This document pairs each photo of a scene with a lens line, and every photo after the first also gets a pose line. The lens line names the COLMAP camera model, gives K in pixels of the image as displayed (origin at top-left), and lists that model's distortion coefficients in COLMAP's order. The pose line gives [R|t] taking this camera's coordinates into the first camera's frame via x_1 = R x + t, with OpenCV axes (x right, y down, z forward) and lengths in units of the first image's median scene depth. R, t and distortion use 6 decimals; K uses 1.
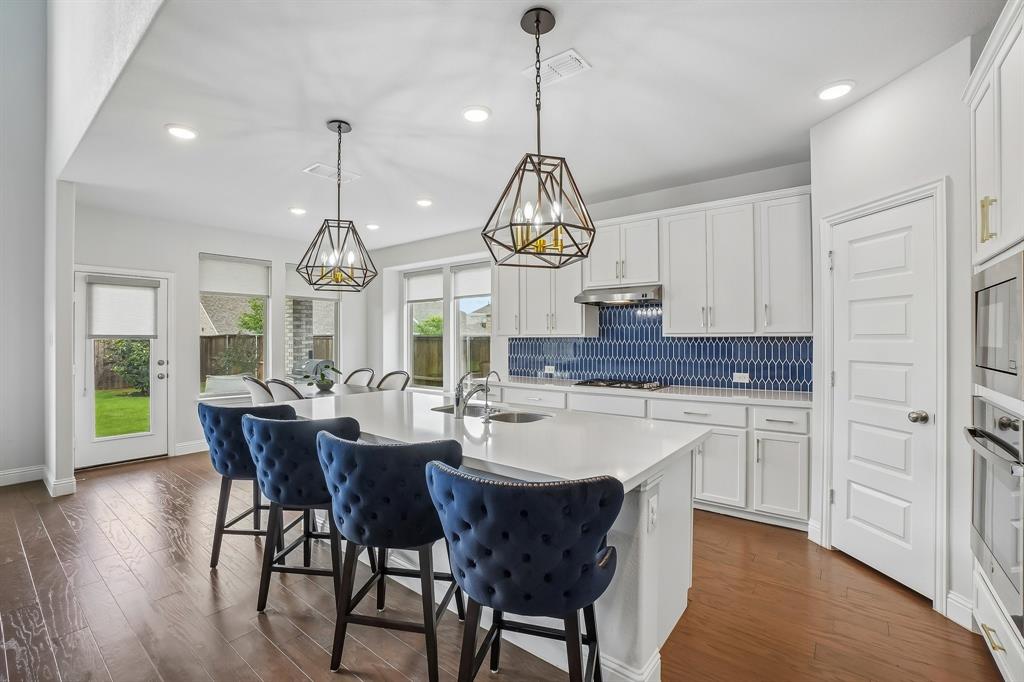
lens RADIAL K [[455.5, 0, 501.9], [0, 455.5, 334.2], [0, 0, 1]] dist [-0.042996, 0.011227]
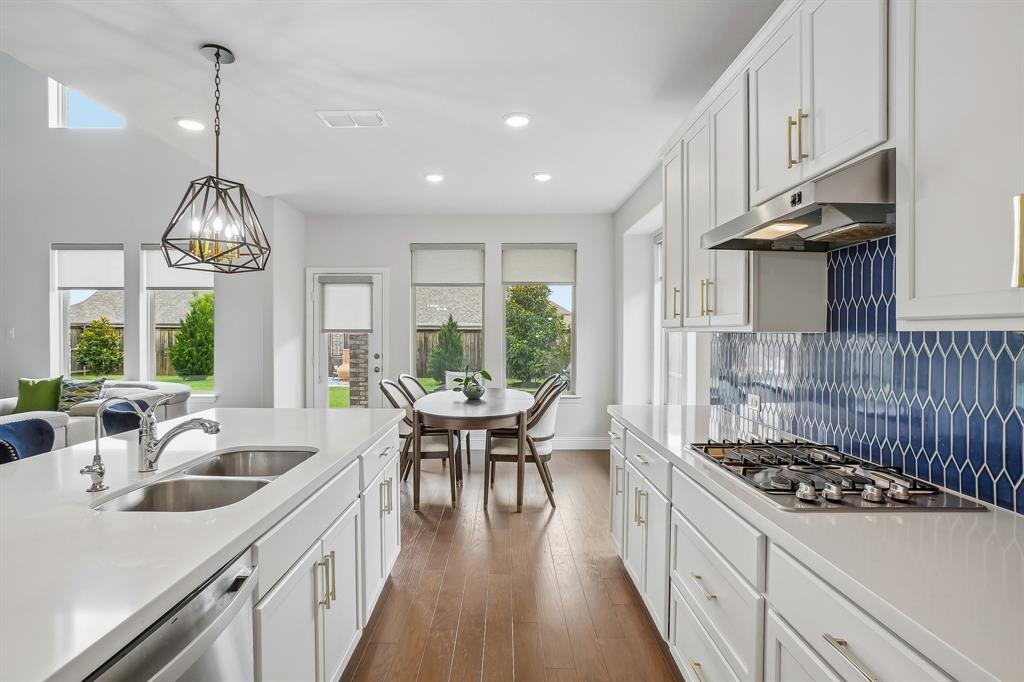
lens RADIAL K [[537.5, 0, 501.1], [0, 537.5, 338.3], [0, 0, 1]] dist [0.004017, 0.001276]
pose [[0.613629, 0.010613, -0.789523, 0.428910], [0.005348, 0.999831, 0.017596, 0.002763], [0.789577, -0.015020, 0.613468, 0.534797]]
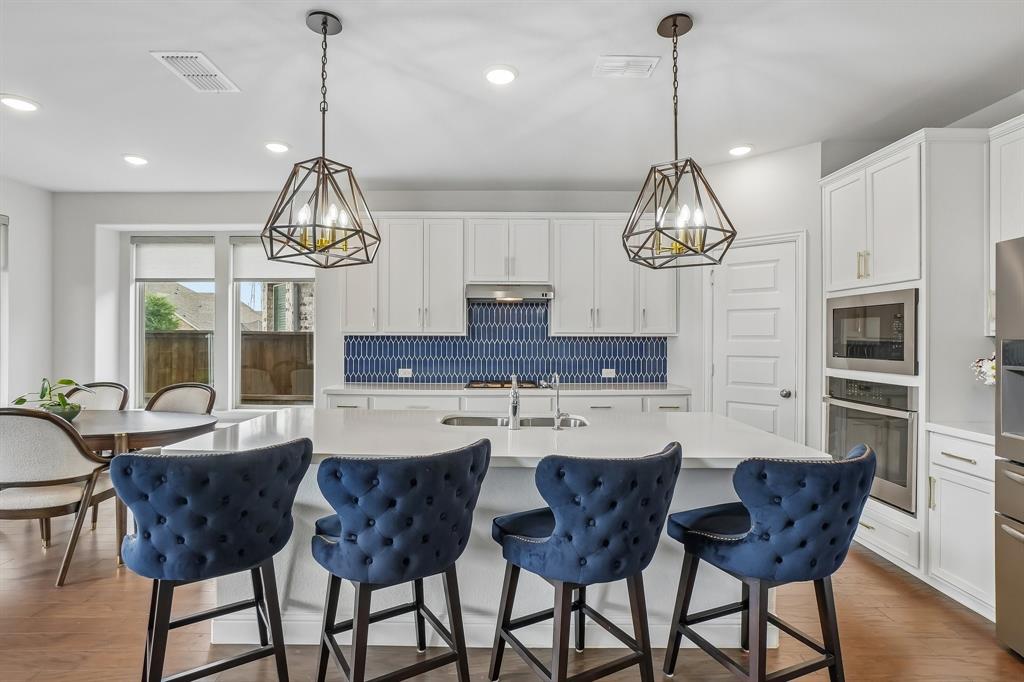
lens RADIAL K [[501.2, 0, 500.6], [0, 501.2, 338.1], [0, 0, 1]] dist [-0.019853, 0.005637]
pose [[0.774090, 0.005851, 0.633048, -0.409981], [-0.012272, 0.999908, 0.005764, 0.004597], [-0.632956, -0.012230, 0.774091, 0.172510]]
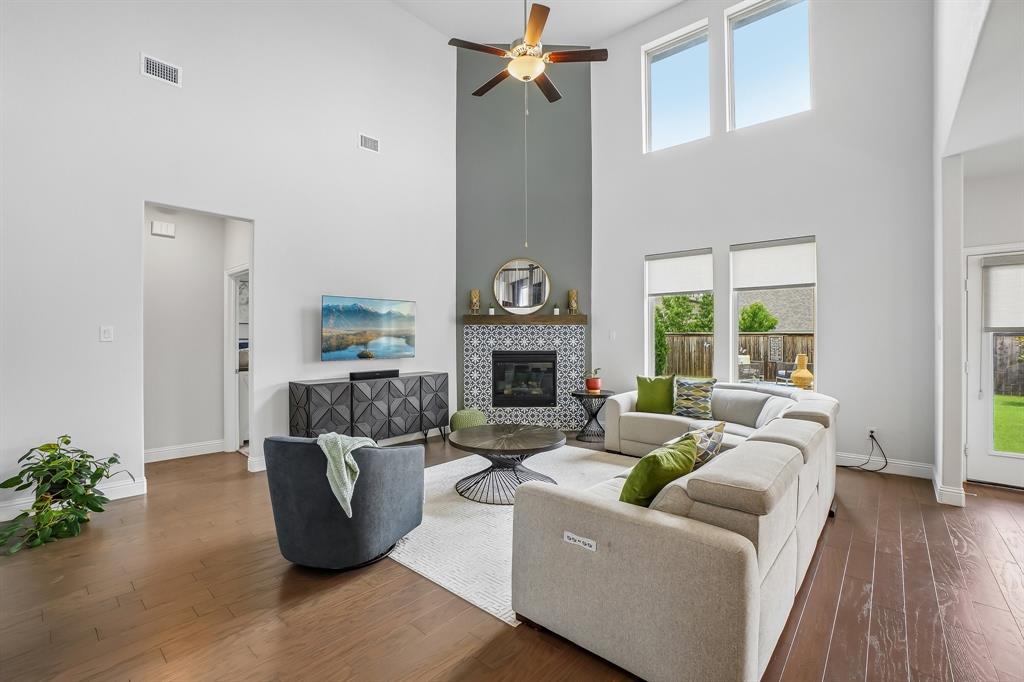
lens RADIAL K [[455.5, 0, 503.9], [0, 455.5, 342.0], [0, 0, 1]] dist [-0.042996, 0.011227]
pose [[-0.032474, 0.008774, -0.999434, -0.058365], [0.011735, 0.999896, 0.008397, 0.011094], [0.999404, -0.011456, -0.032574, 0.101556]]
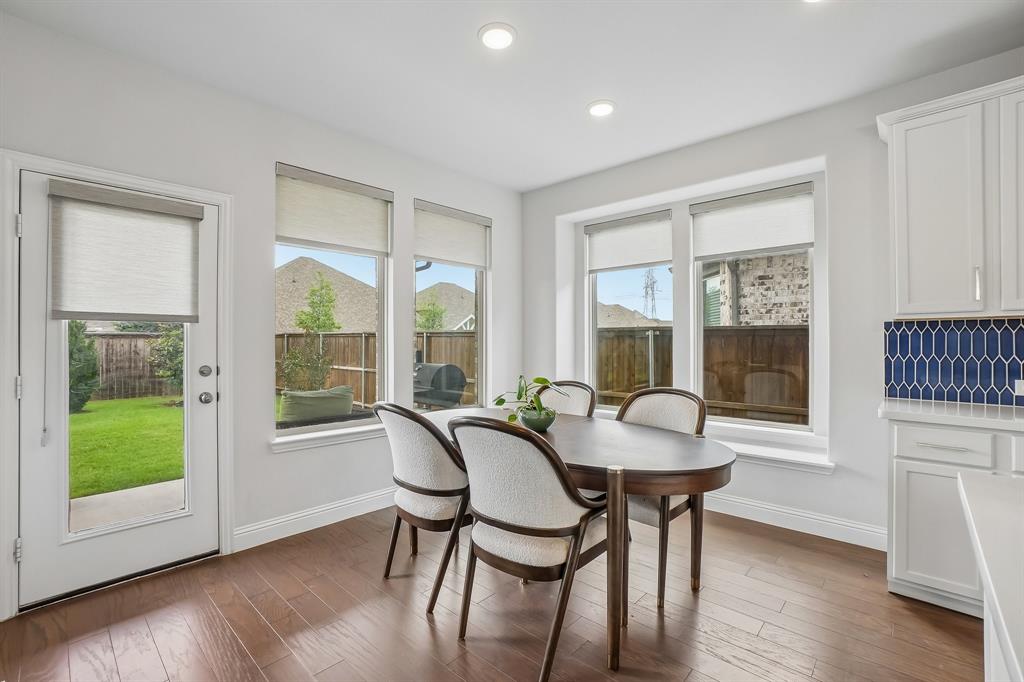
lens RADIAL K [[455.5, 0, 502.5], [0, 455.5, 336.4], [0, 0, 1]] dist [-0.042996, 0.011227]
pose [[0.996644, -0.000918, -0.081852, -0.444661], [0.000773, 0.999998, -0.001810, 0.029590], [0.081854, 0.001741, 0.996643, 0.598110]]
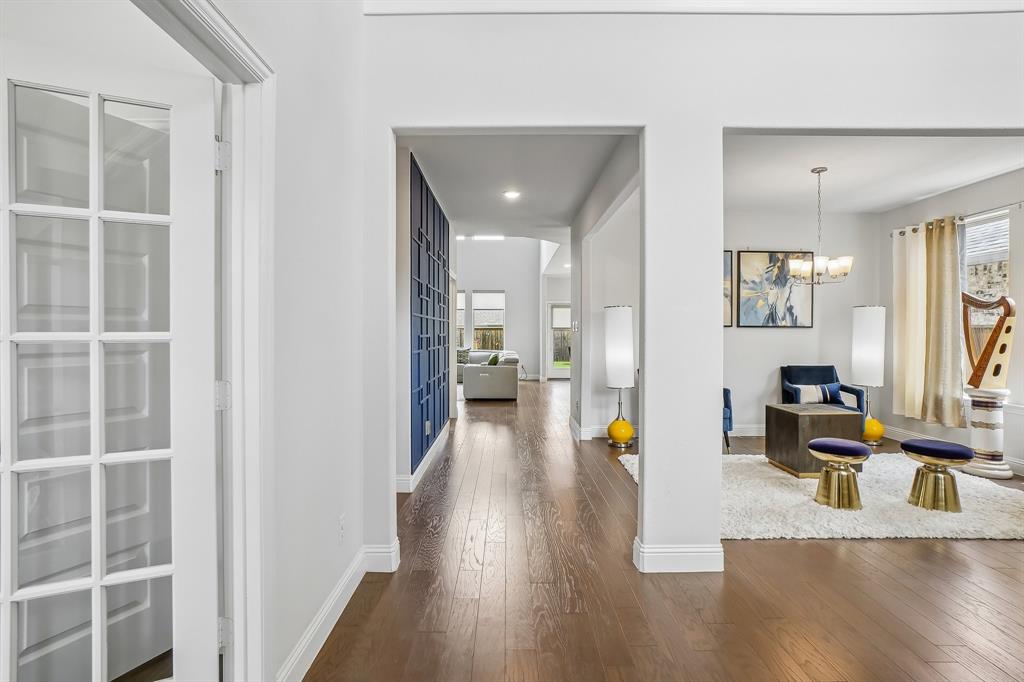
lens RADIAL K [[501.2, 0, 504.4], [0, 501.2, 333.4], [0, 0, 1]] dist [-0.019853, 0.005637]
pose [[0.635659, 0.005361, -0.771952, 1.186253], [0.005845, 0.999914, 0.011757, 0.000638], [0.771948, -0.011985, 0.635572, -1.110317]]
